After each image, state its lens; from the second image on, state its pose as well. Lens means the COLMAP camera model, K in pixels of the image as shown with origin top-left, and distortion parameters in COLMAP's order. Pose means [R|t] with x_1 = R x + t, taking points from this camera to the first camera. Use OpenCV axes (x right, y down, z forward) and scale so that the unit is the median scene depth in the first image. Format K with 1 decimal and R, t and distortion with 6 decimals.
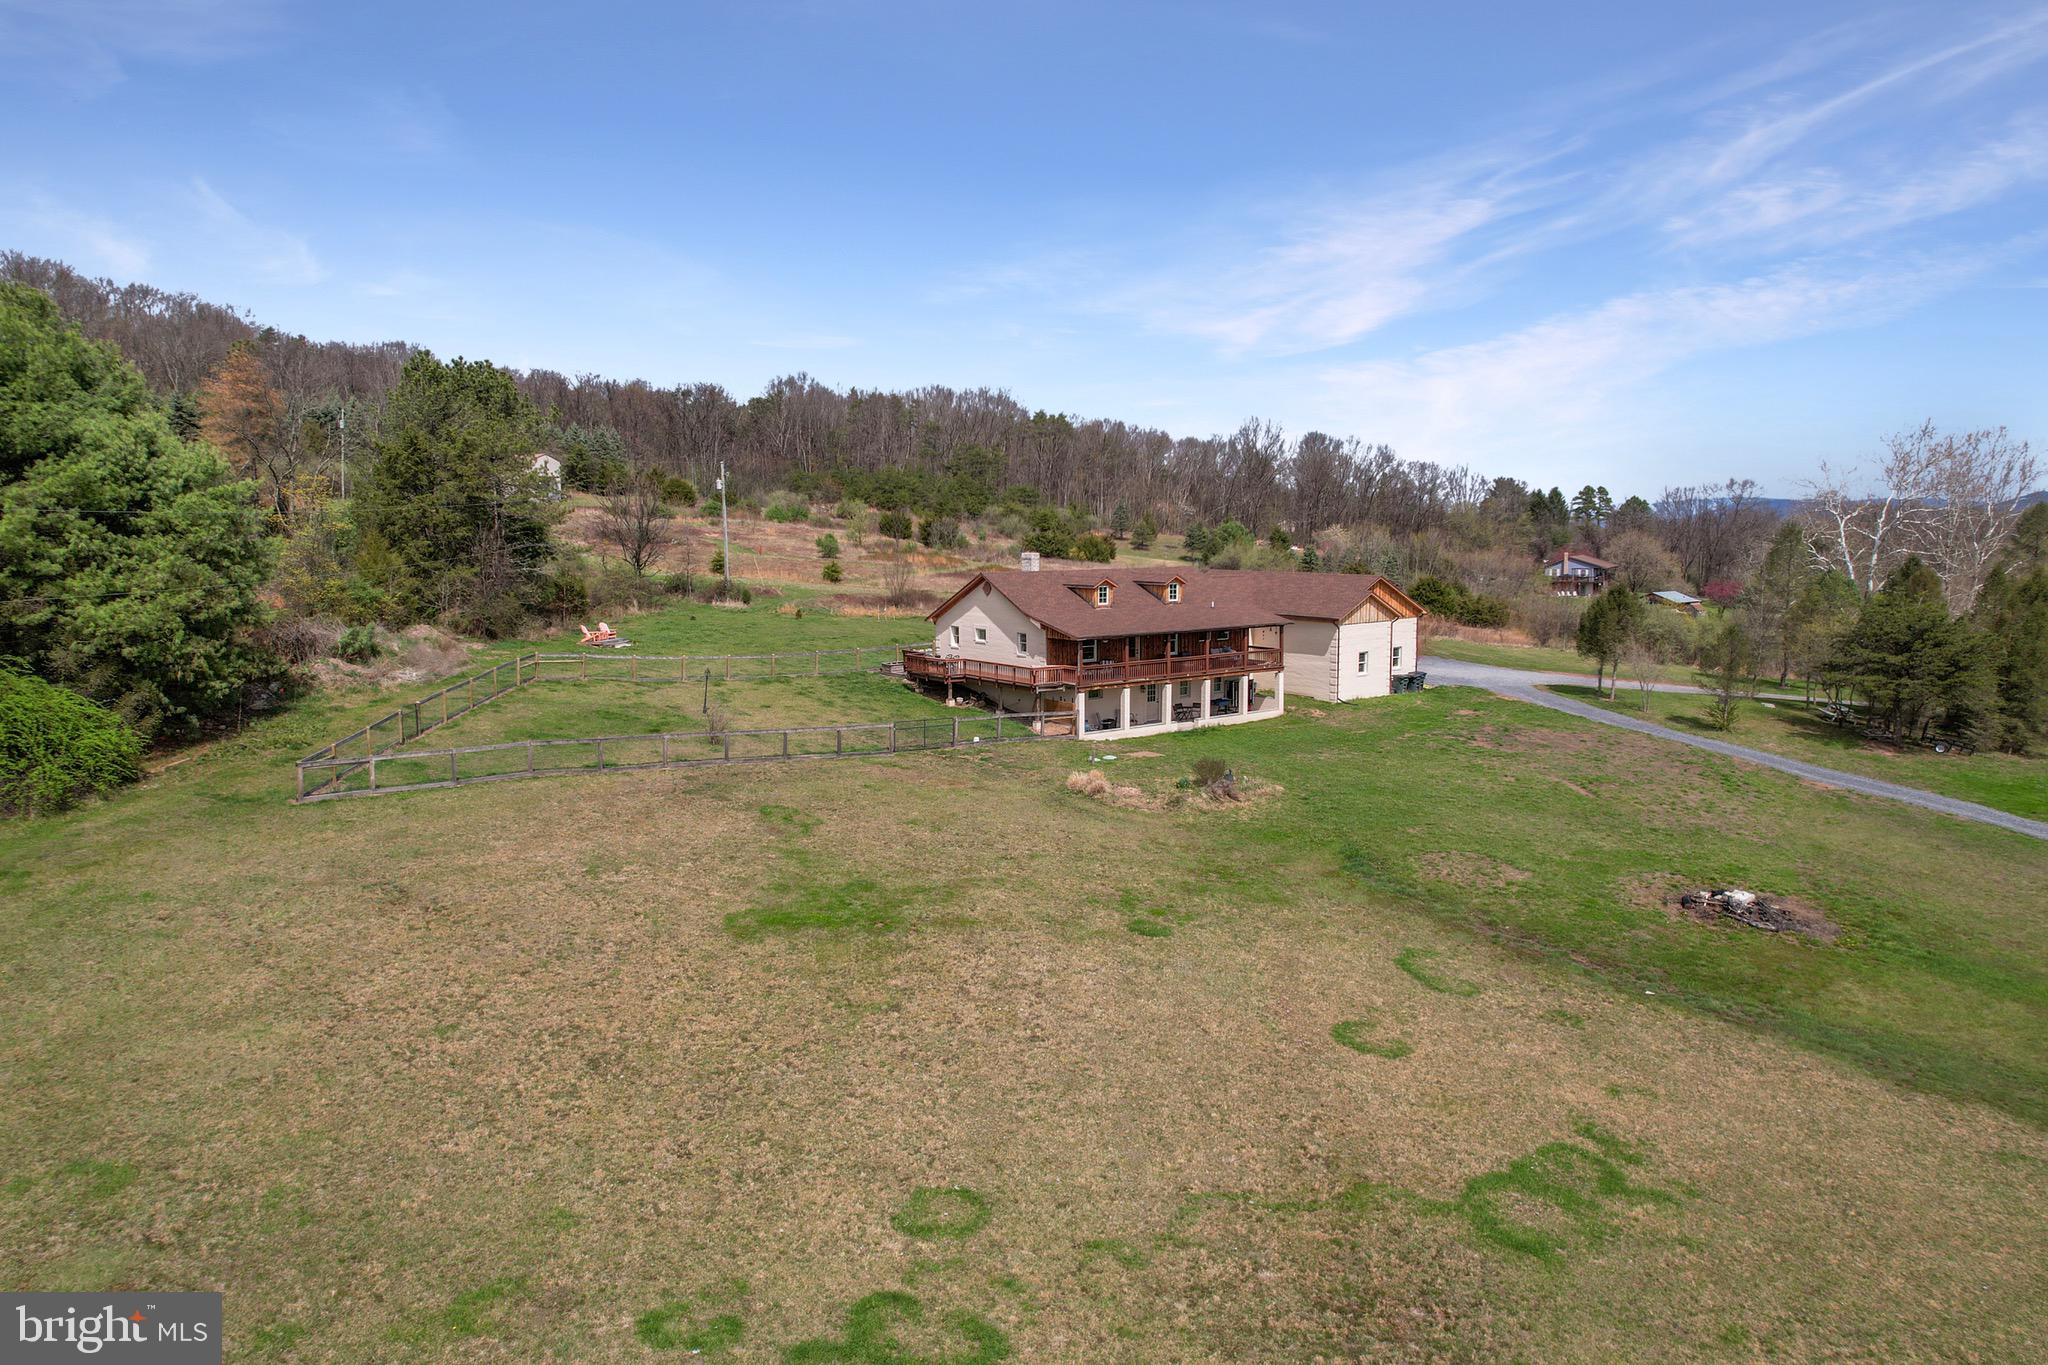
lens RADIAL K [[1301.4, 0, 1032.4], [0, 1301.4, 686.4], [0, 0, 1]] dist [-0.072746, 0.063139]
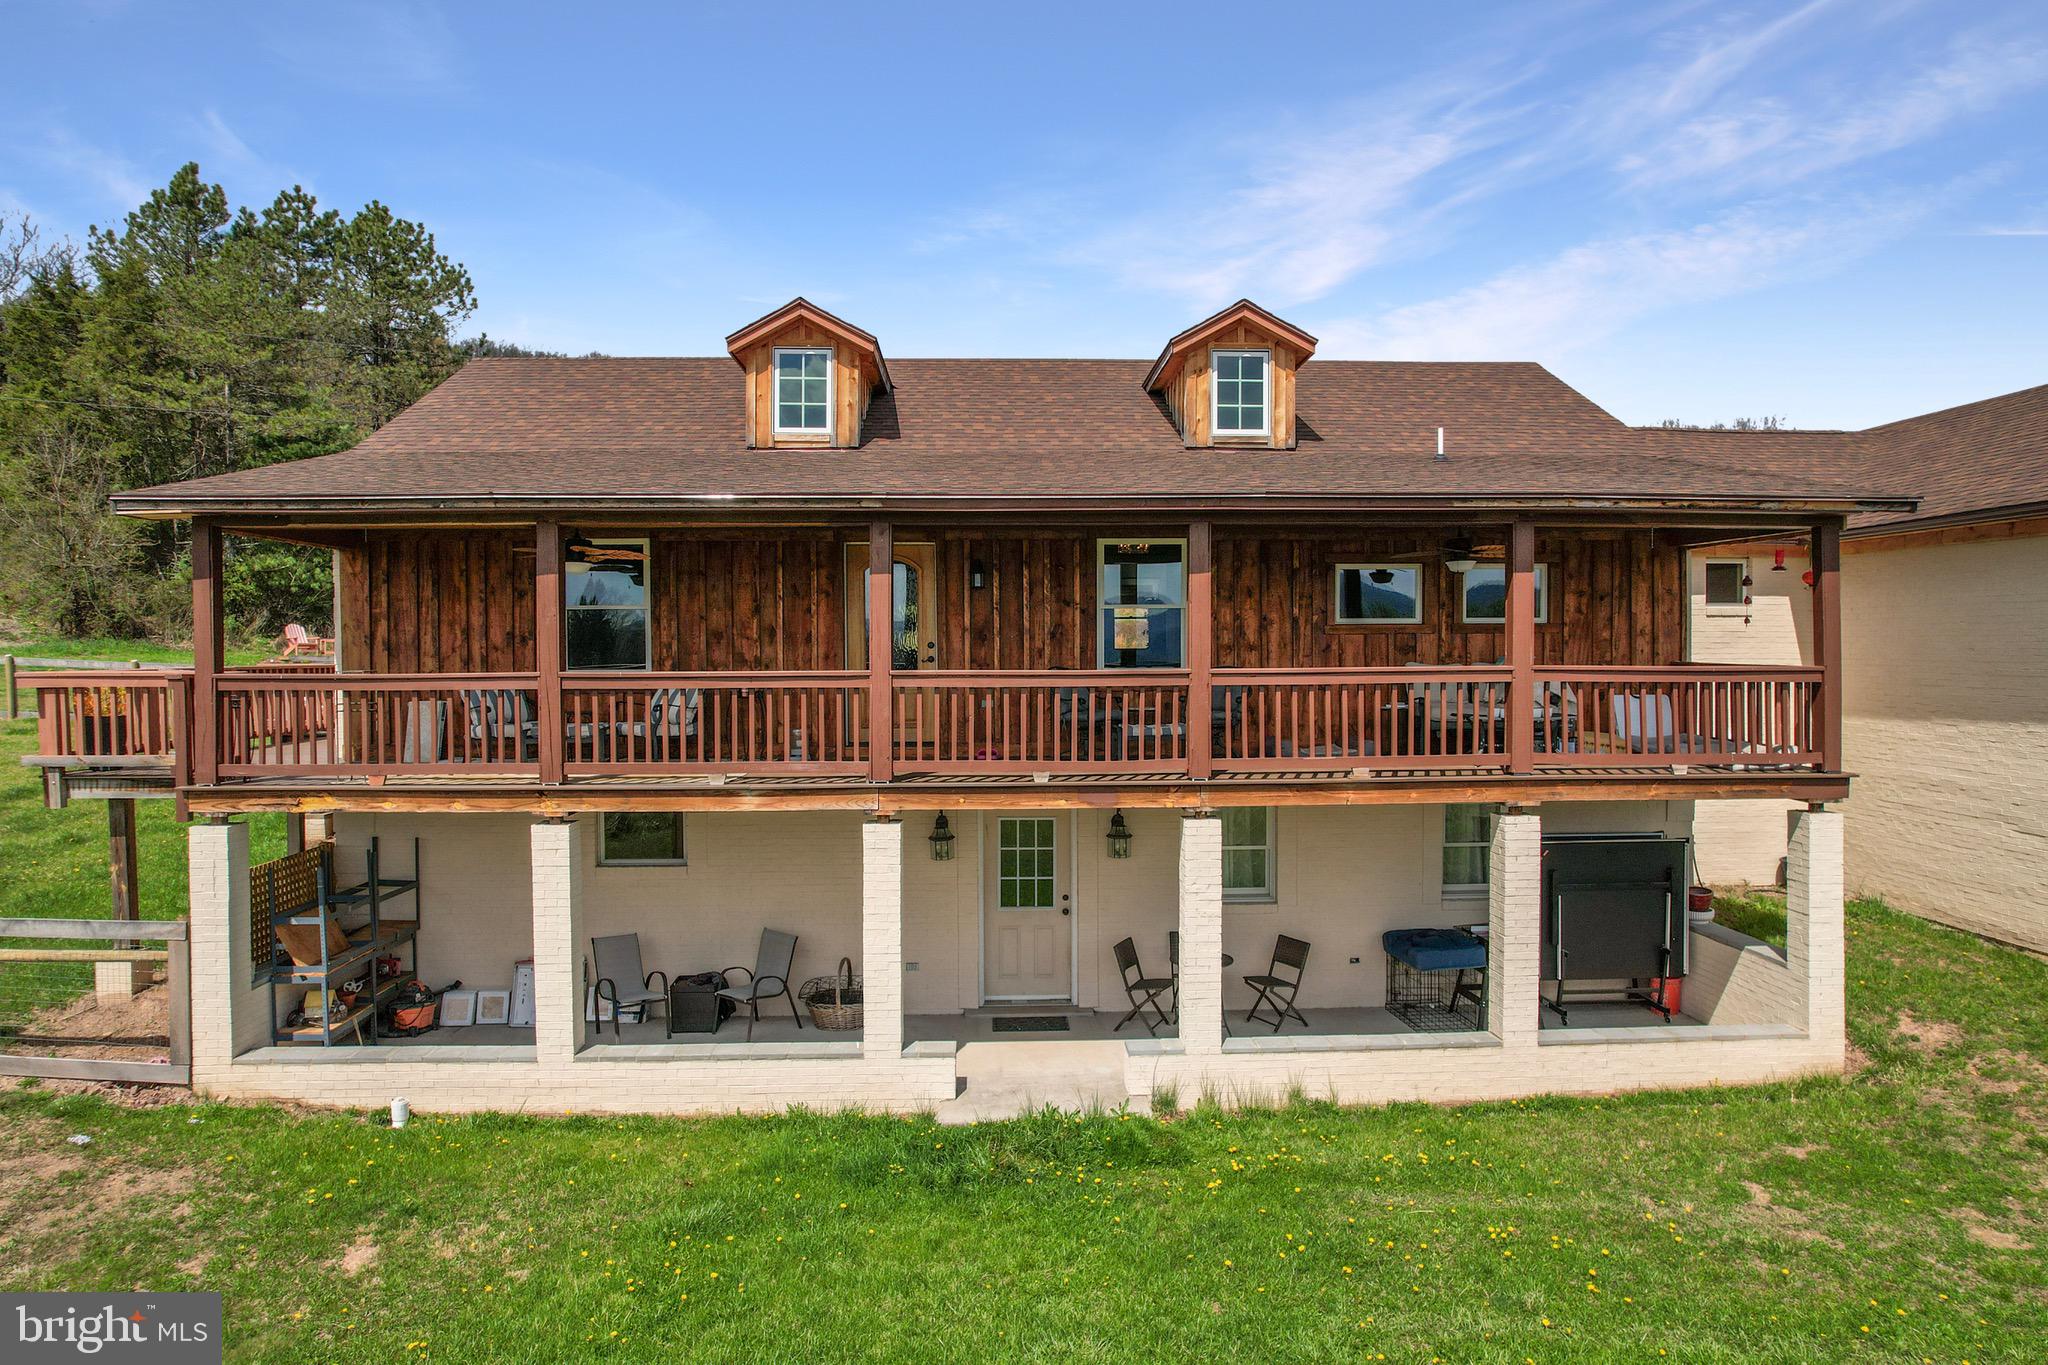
lens RADIAL K [[1304.6, 0, 1034.4], [0, 1304.6, 679.9], [0, 0, 1]] dist [-0.076814, 0.070284]
pose [[0.822491, 0.016422, -0.568541, 0.200194], [-0.069903, 0.994924, -0.072388, -0.008593], [0.564466, 0.099281, 0.819464, 0.806118]]
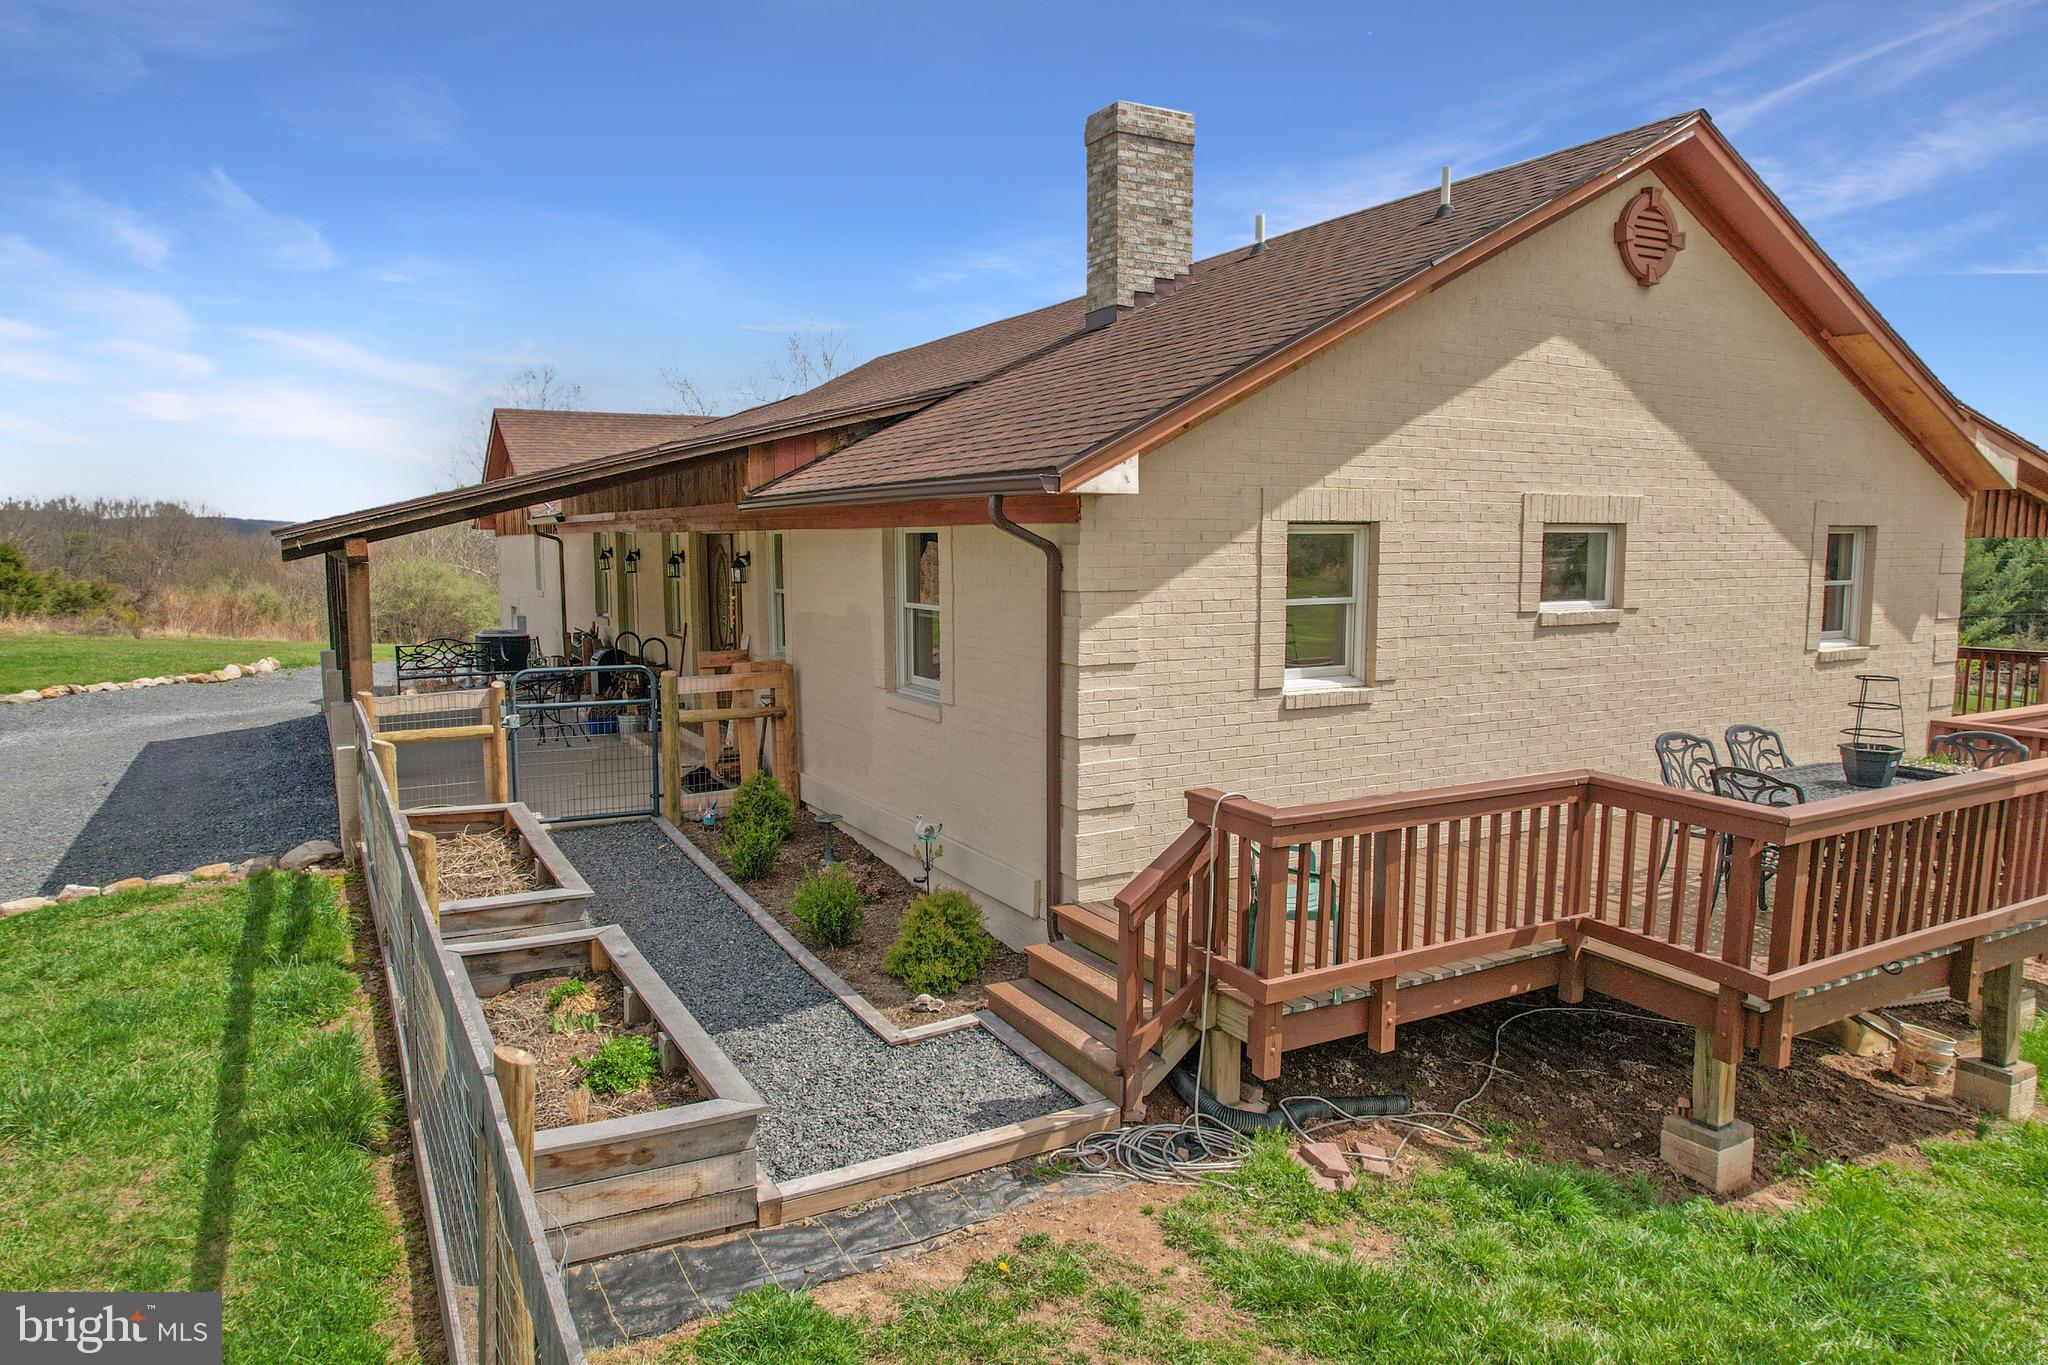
lens RADIAL K [[1304.6, 0, 1034.4], [0, 1304.6, 679.9], [0, 0, 1]] dist [-0.076814, 0.070284]
pose [[0.135331, -0.105132, 0.985207, -0.179529], [0.123633, 0.988375, 0.088488, -0.045310], [-0.983057, 0.109829, 0.146756, 0.998980]]
